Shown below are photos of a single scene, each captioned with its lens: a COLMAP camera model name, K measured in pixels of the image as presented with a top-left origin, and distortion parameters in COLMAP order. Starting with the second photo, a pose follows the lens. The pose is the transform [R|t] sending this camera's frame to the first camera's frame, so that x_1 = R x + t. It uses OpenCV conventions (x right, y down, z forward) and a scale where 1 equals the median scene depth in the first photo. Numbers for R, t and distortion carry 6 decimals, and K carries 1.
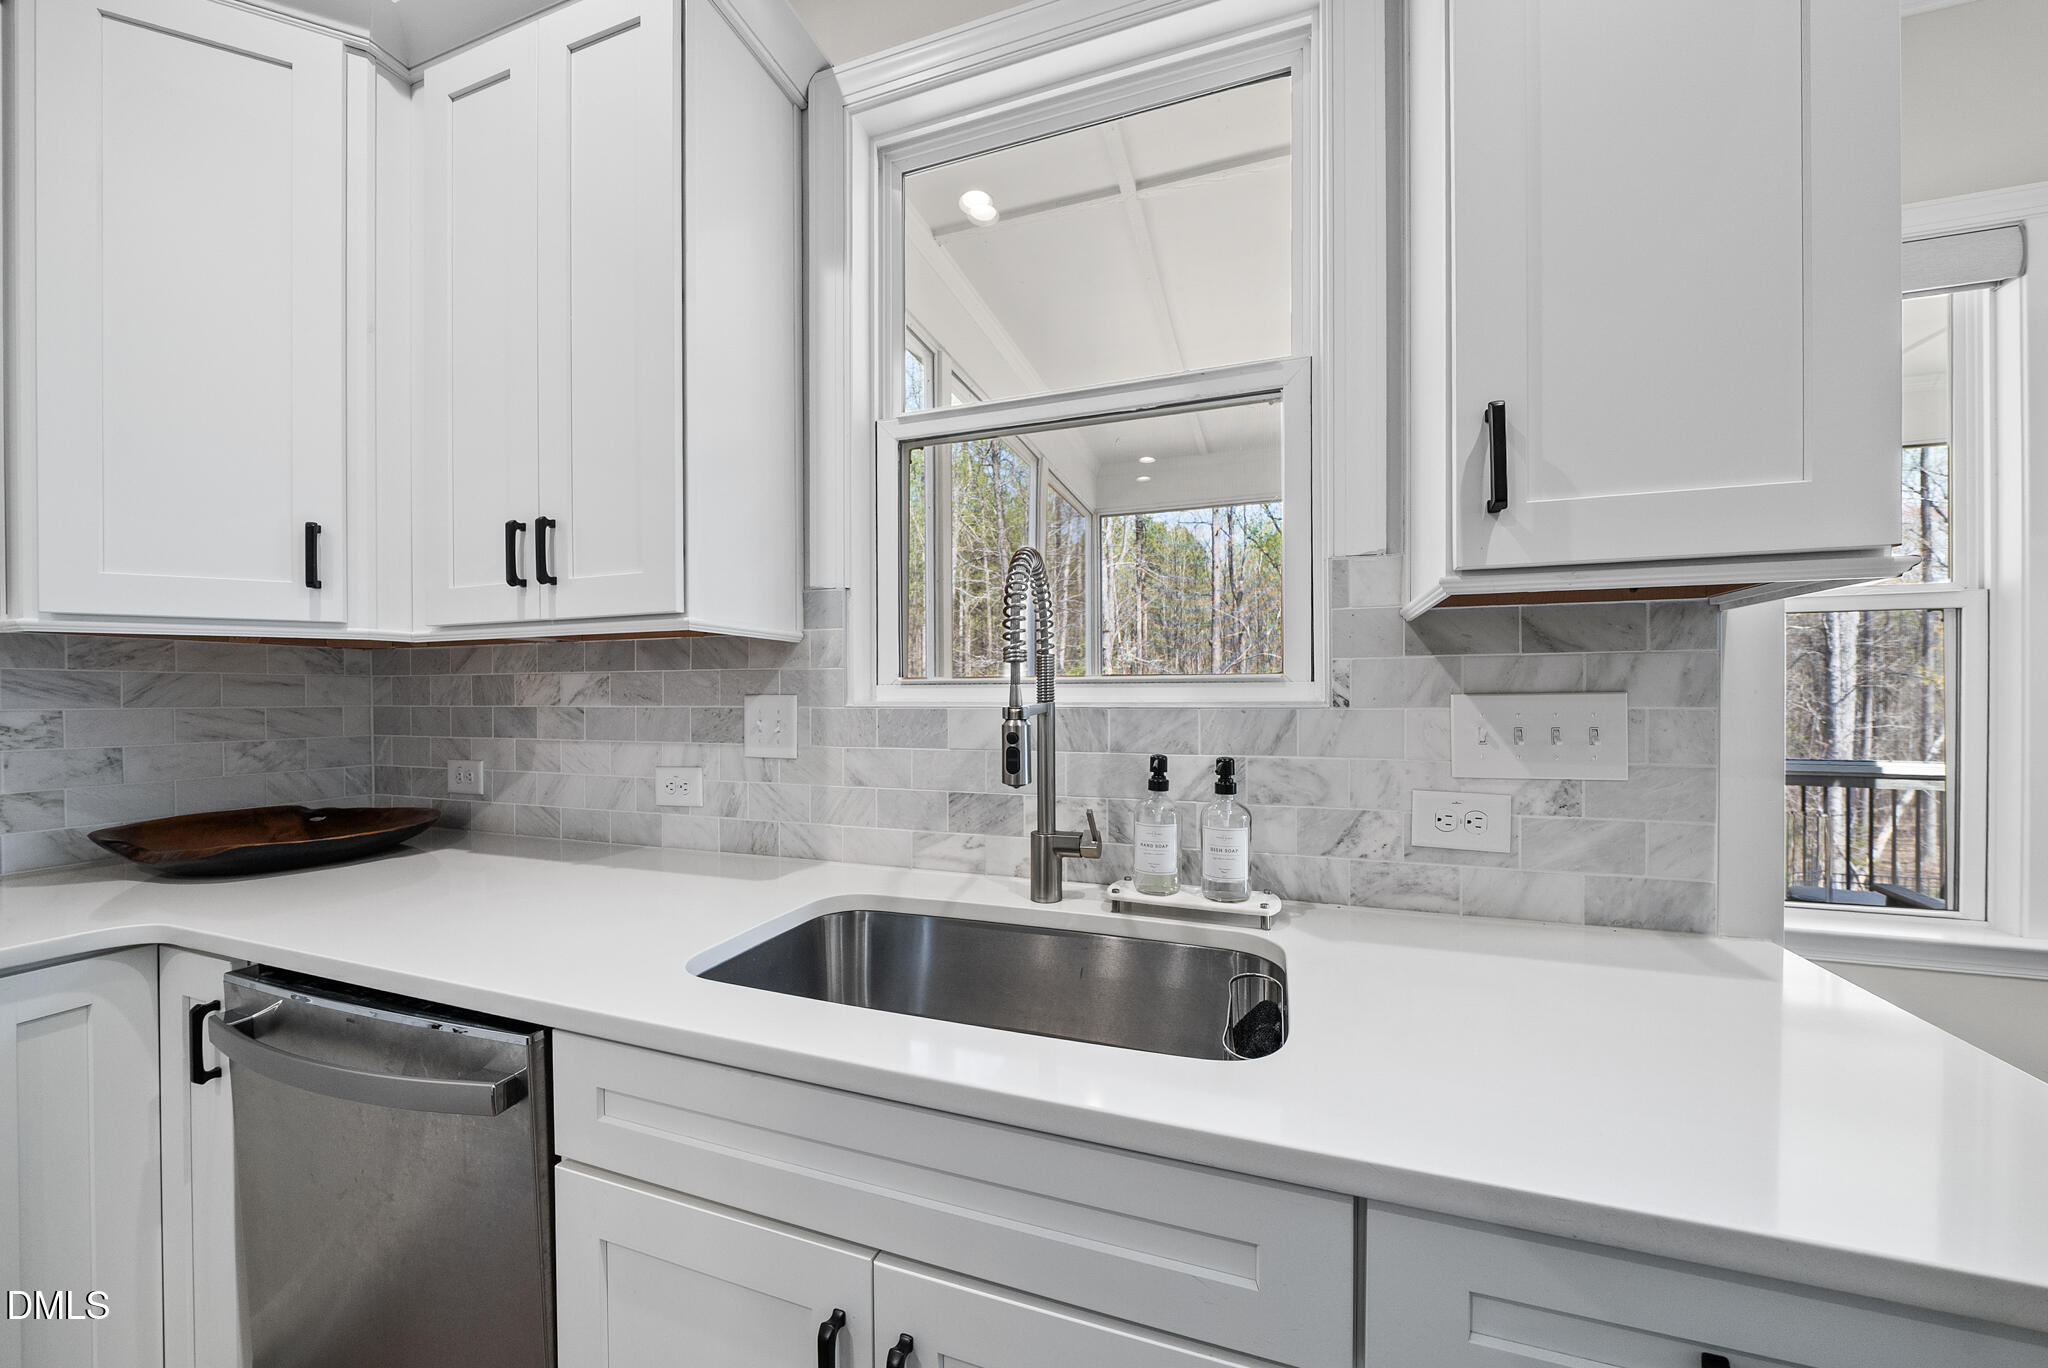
lens RADIAL K [[714.3, 0, 1021.1], [0, 714.3, 703.9], [0, 0, 1]] dist [-0.007853, 0.000139]
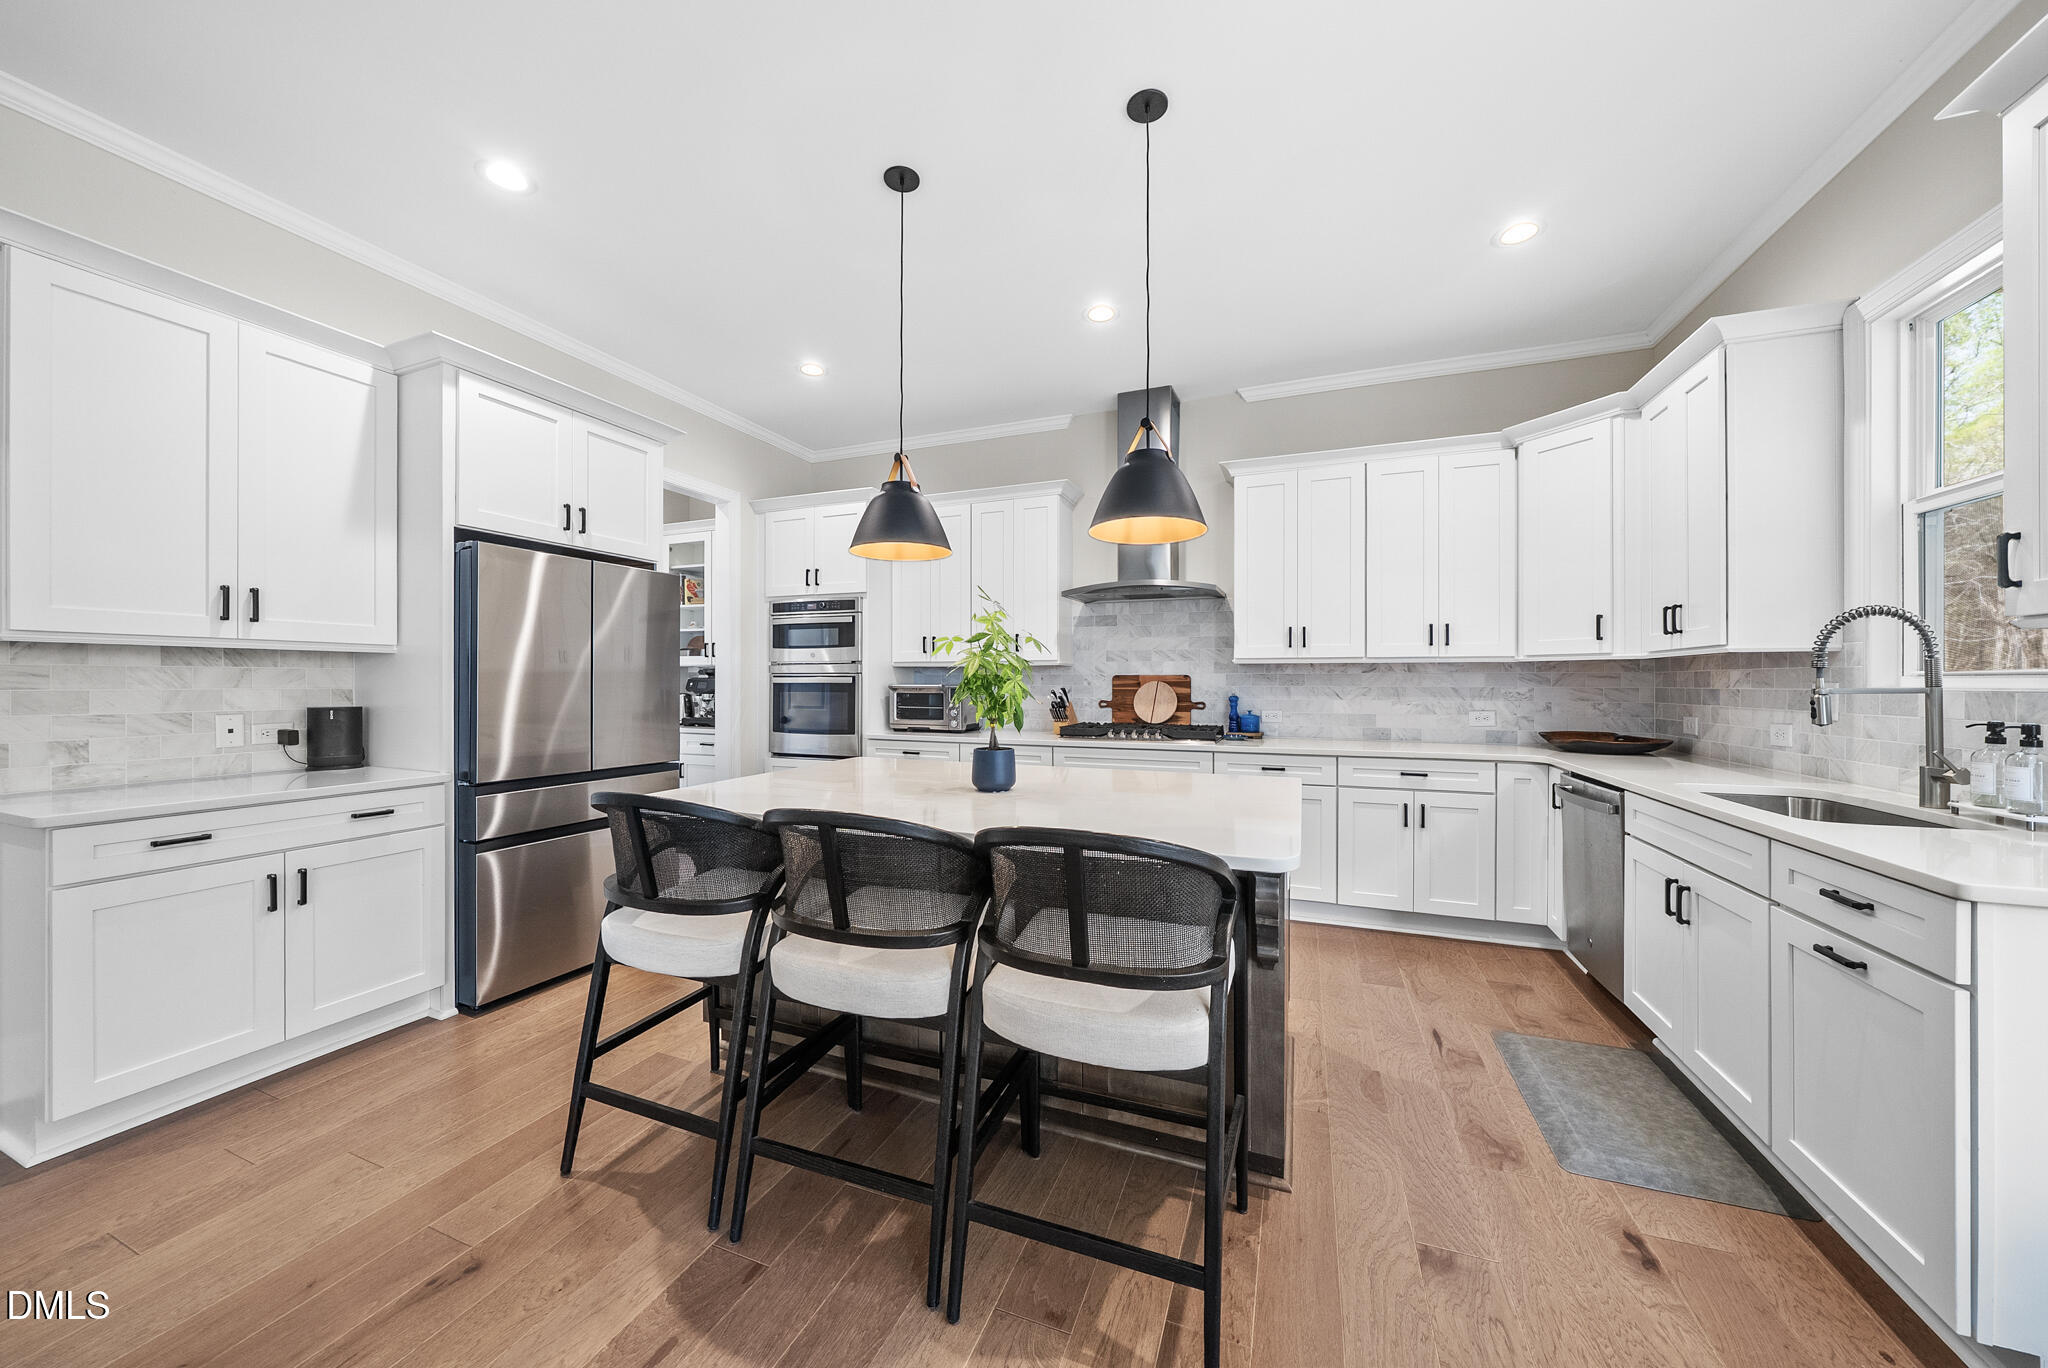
lens RADIAL K [[710.7, 0, 1016.6], [0, 710.7, 679.2], [0, 0, 1]] dist [-0.012272, 0.001562]
pose [[-0.048360, -0.002158, -0.998828, 1.747987], [-0.011895, 0.999928, -0.001584, 0.006180], [0.998759, 0.011805, -0.048382, -1.036232]]
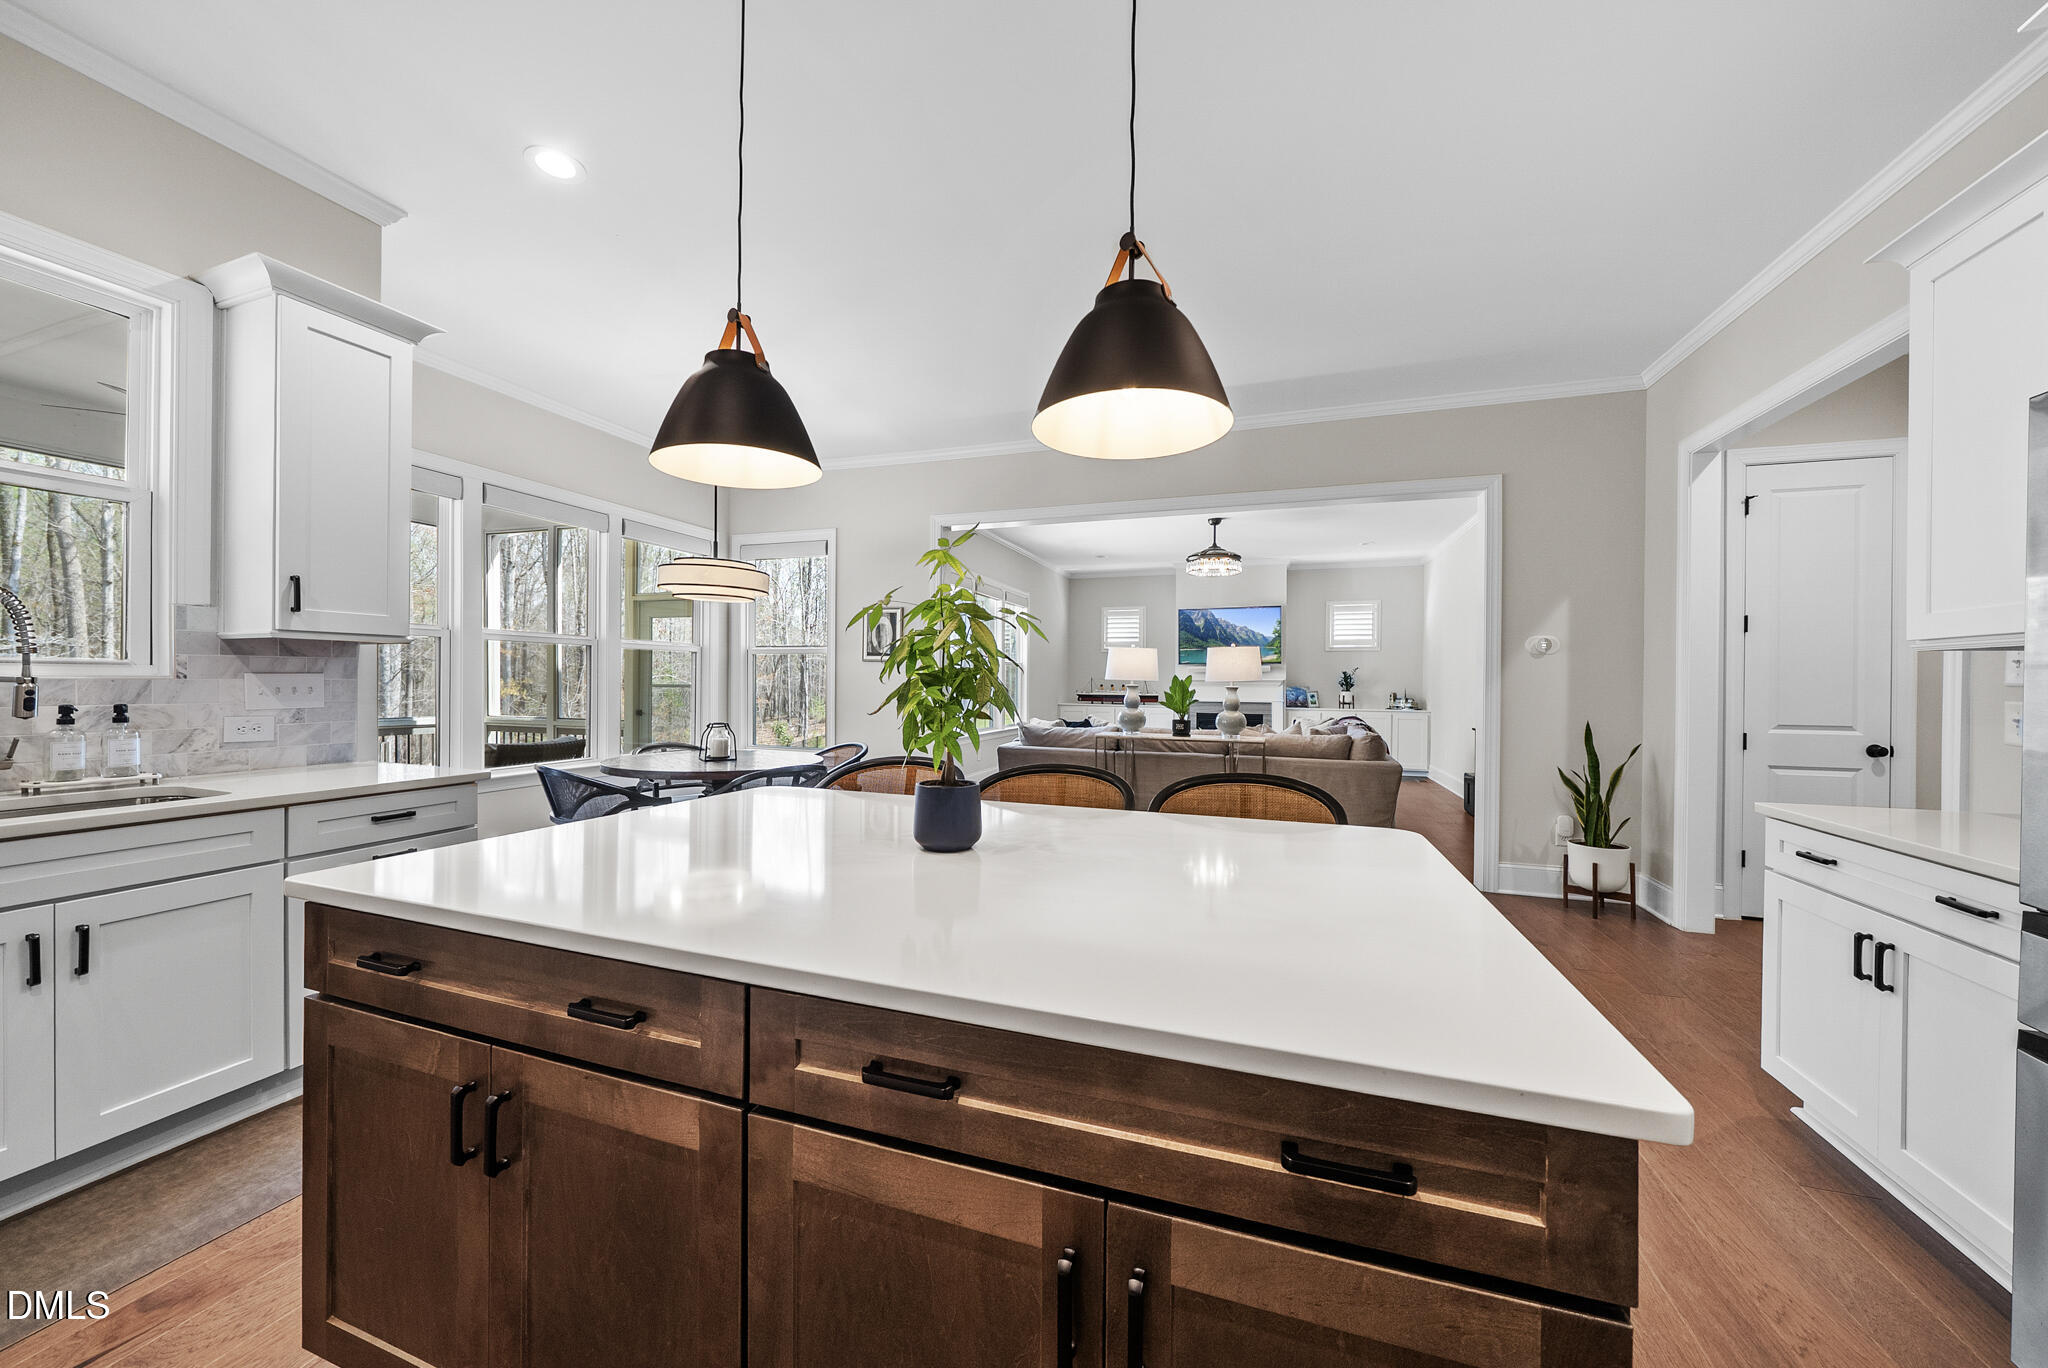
lens RADIAL K [[738.0, 0, 1011.6], [0, 738.0, 679.8], [0, 0, 1]] dist [0.000944, 0.000191]
pose [[0.011975, 0.004642, 0.999918, -1.543927], [0.001392, 0.999988, -0.004659, 0.019979], [-0.999927, 0.001448, 0.011968, -1.314562]]
